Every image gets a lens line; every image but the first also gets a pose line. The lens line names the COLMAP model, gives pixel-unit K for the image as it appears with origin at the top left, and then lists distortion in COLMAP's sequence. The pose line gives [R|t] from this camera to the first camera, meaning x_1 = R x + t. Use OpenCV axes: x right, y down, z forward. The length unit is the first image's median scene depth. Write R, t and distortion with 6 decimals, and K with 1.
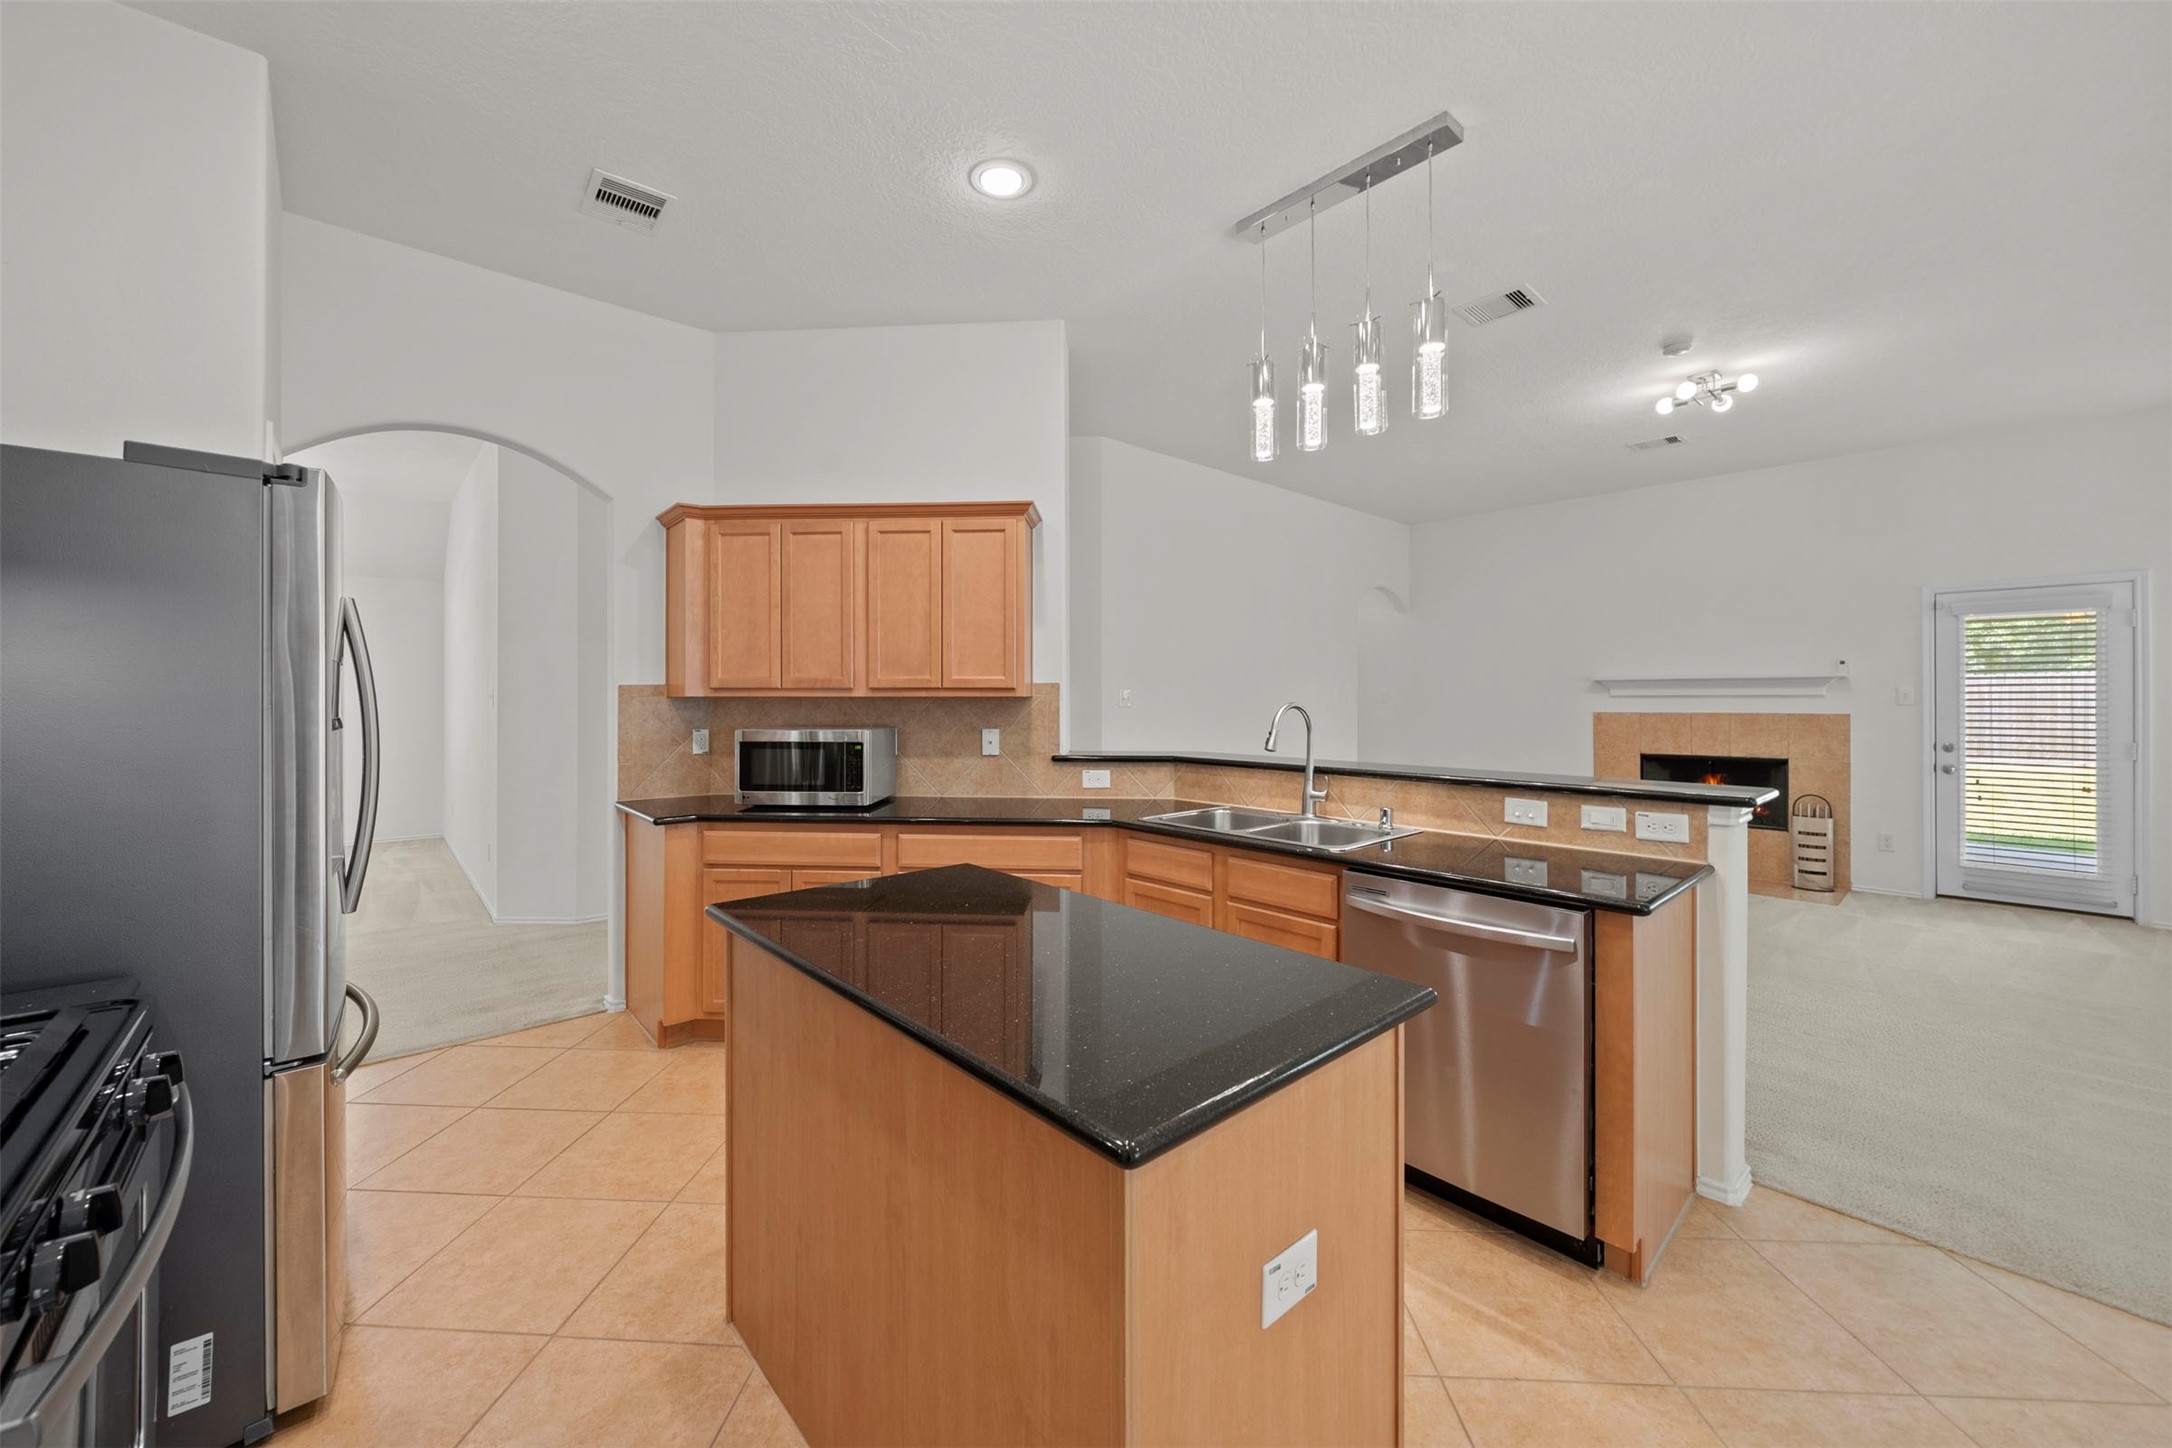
lens RADIAL K [[827.2, 0, 1065.4], [0, 827.2, 694.7], [0, 0, 1]] dist [-0.012440, 0.002137]
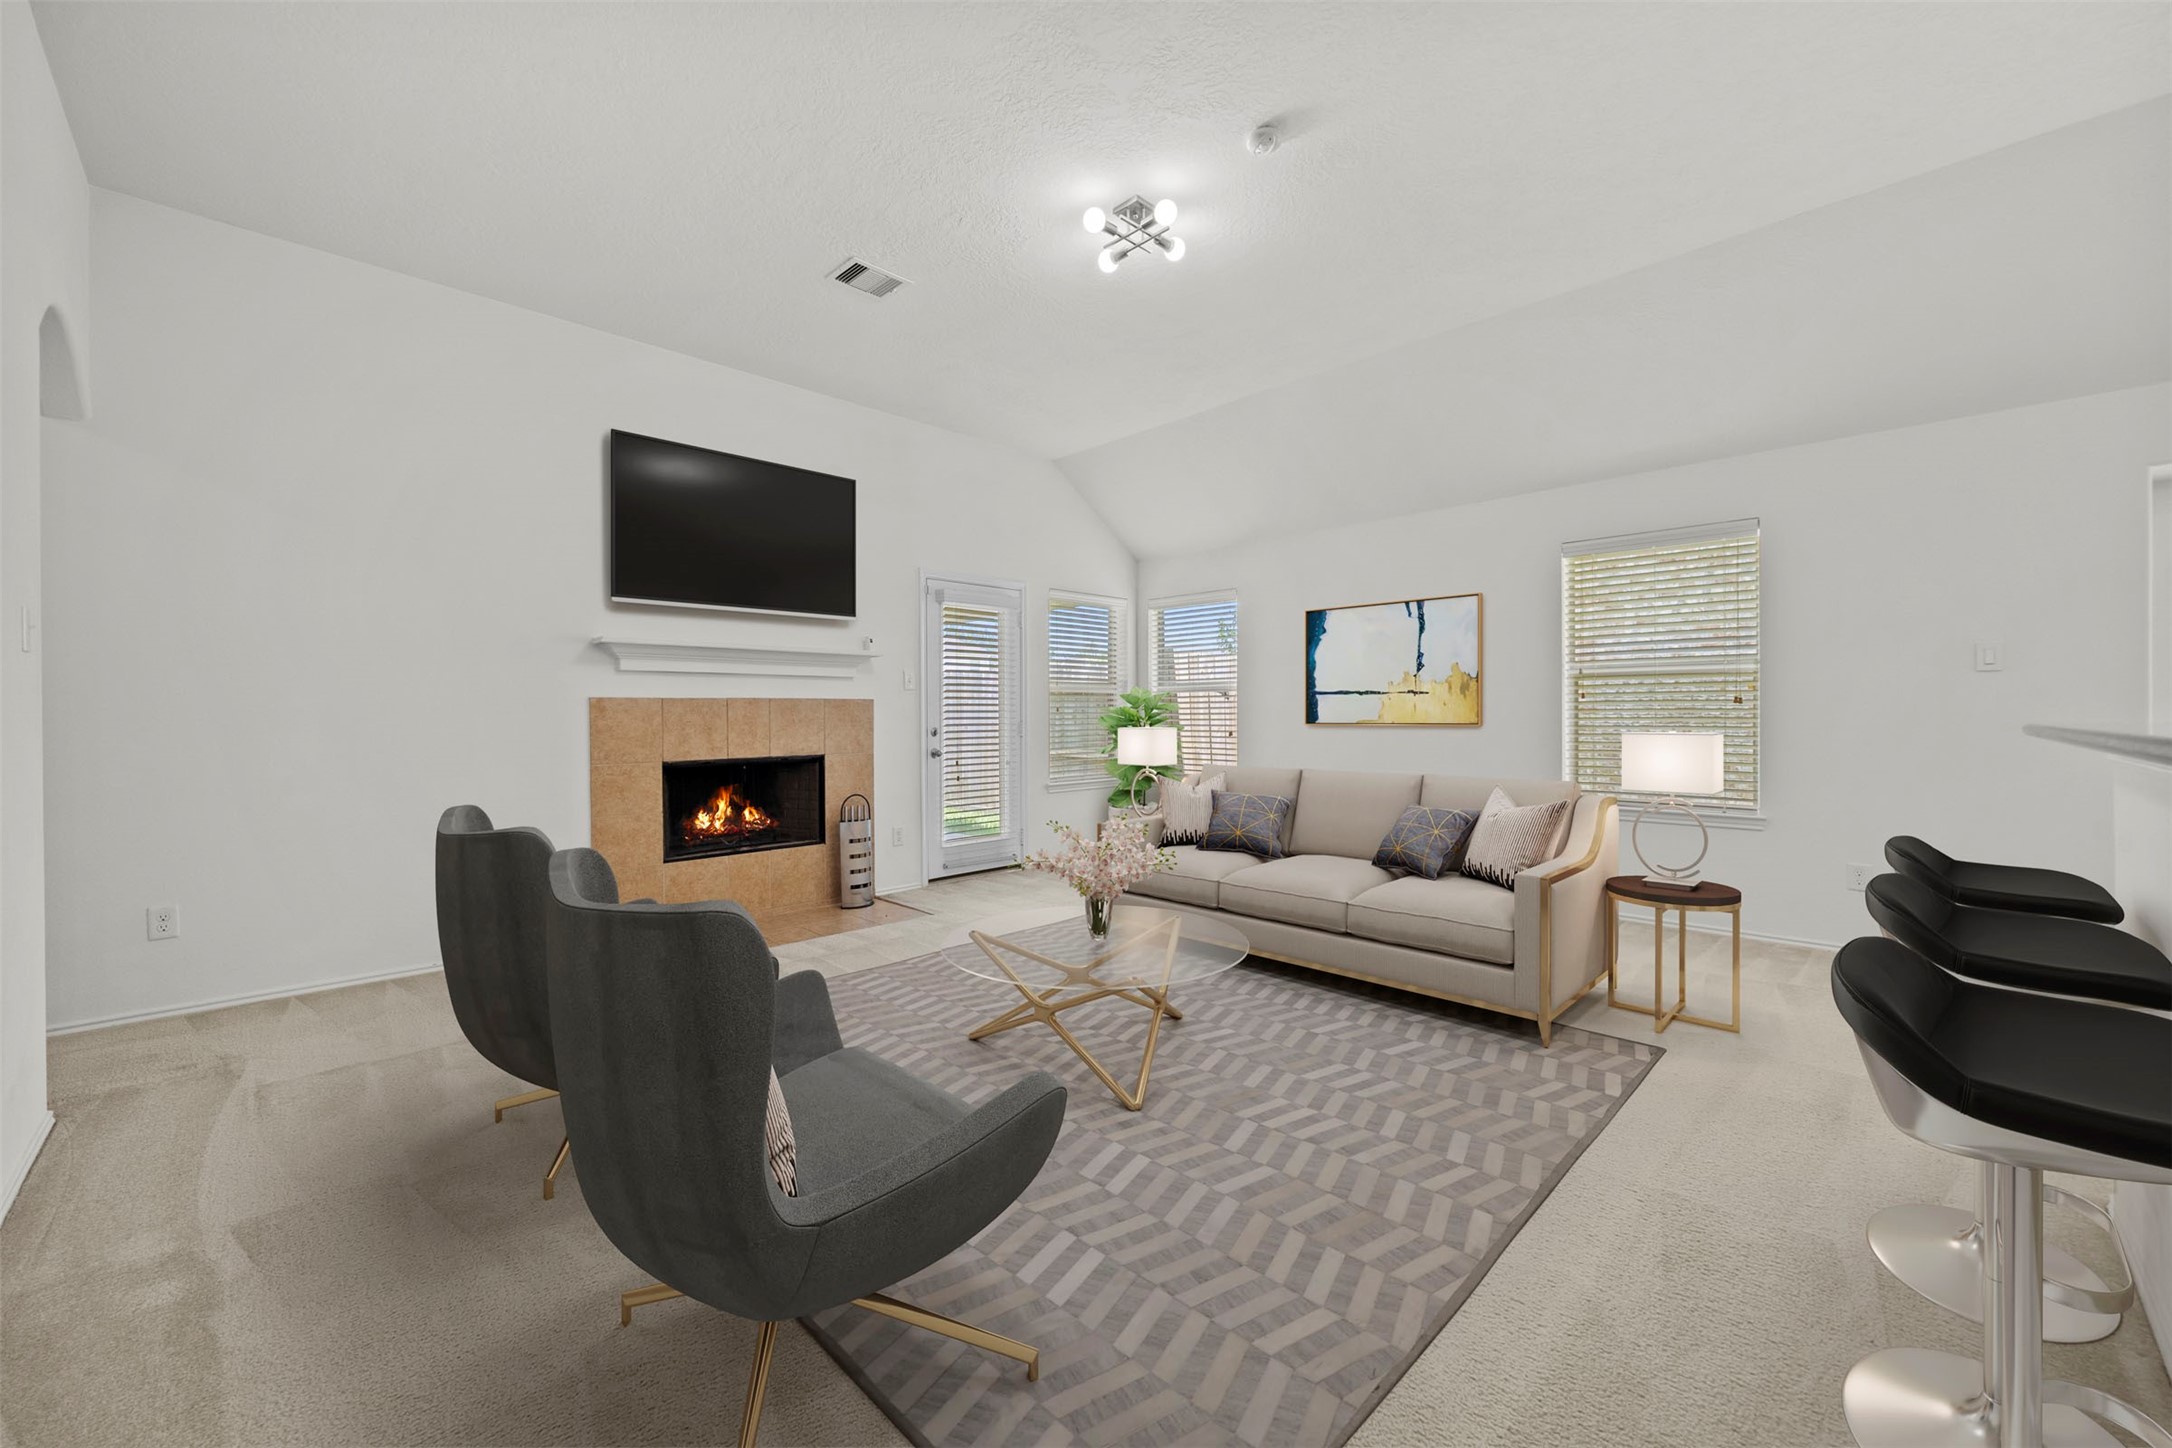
lens RADIAL K [[827.2, 0, 1075.2], [0, 827.2, 708.9], [0, 0, 1]] dist [-0.012440, 0.002137]
pose [[-0.059622, 0.008526, 0.998185, 0.080760], [0.003532, 0.999959, -0.008330, 0.064268], [-0.998215, 0.003029, -0.059650, 1.264529]]
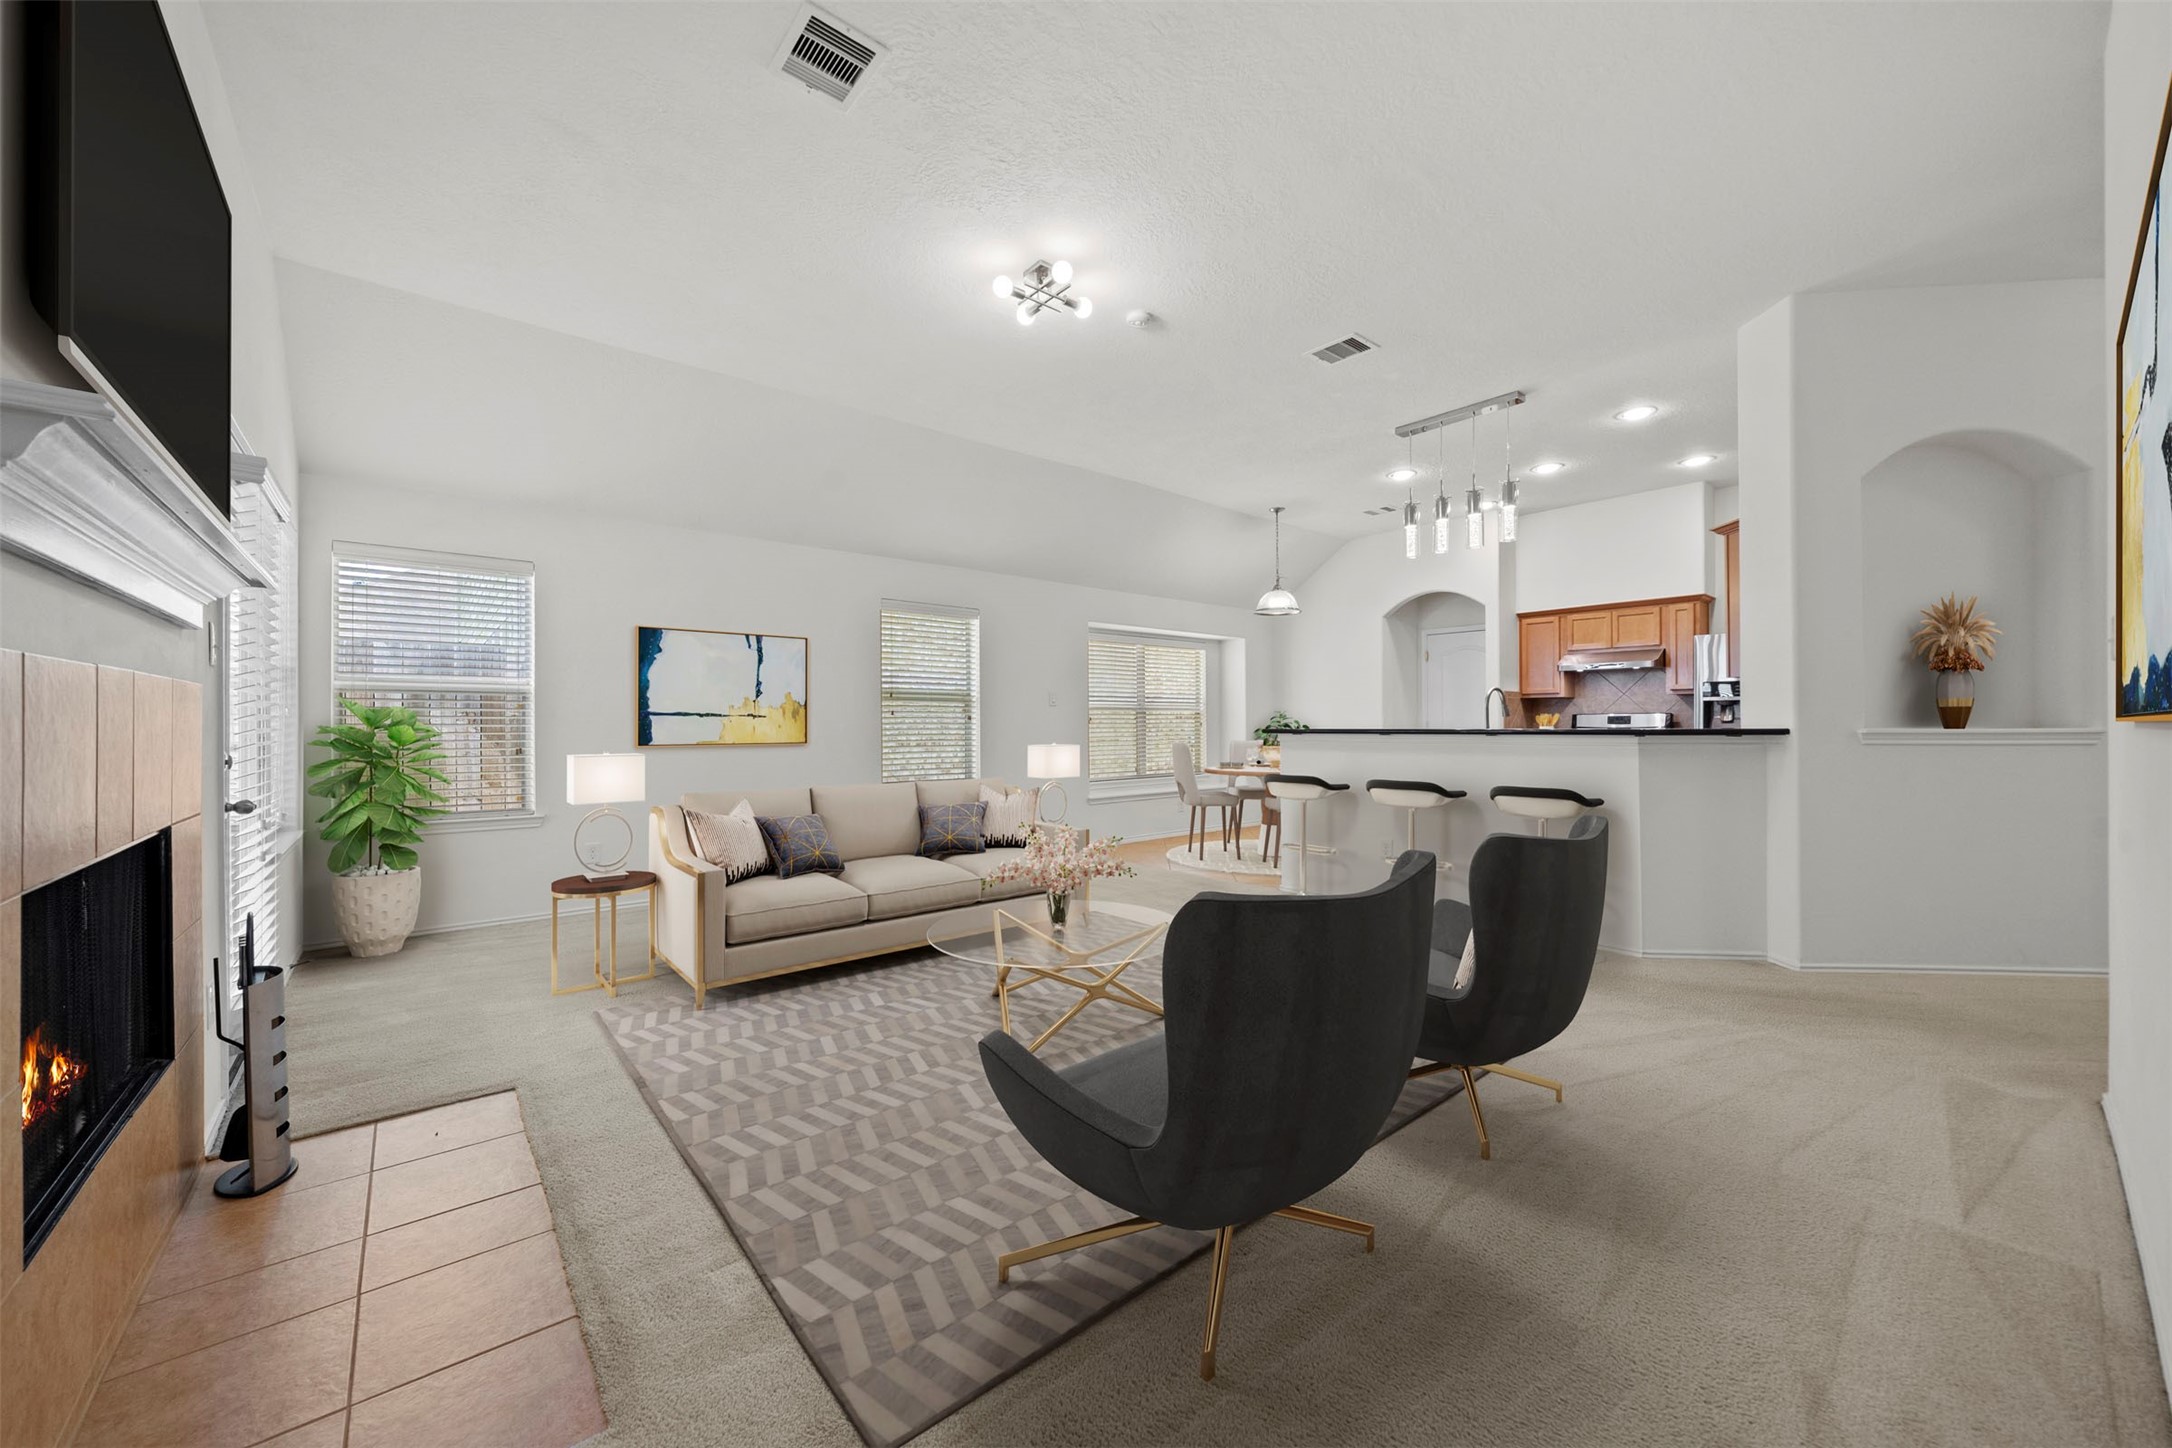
lens RADIAL K [[827.2, 0, 1047.0], [0, 827.2, 722.7], [0, 0, 1]] dist [-0.012440, 0.002137]
pose [[-0.998924, 0.013976, 0.044218, 0.878457], [0.013869, 0.999900, -0.002721, 0.049454], [-0.044251, -0.002105, -0.999018, 2.176573]]
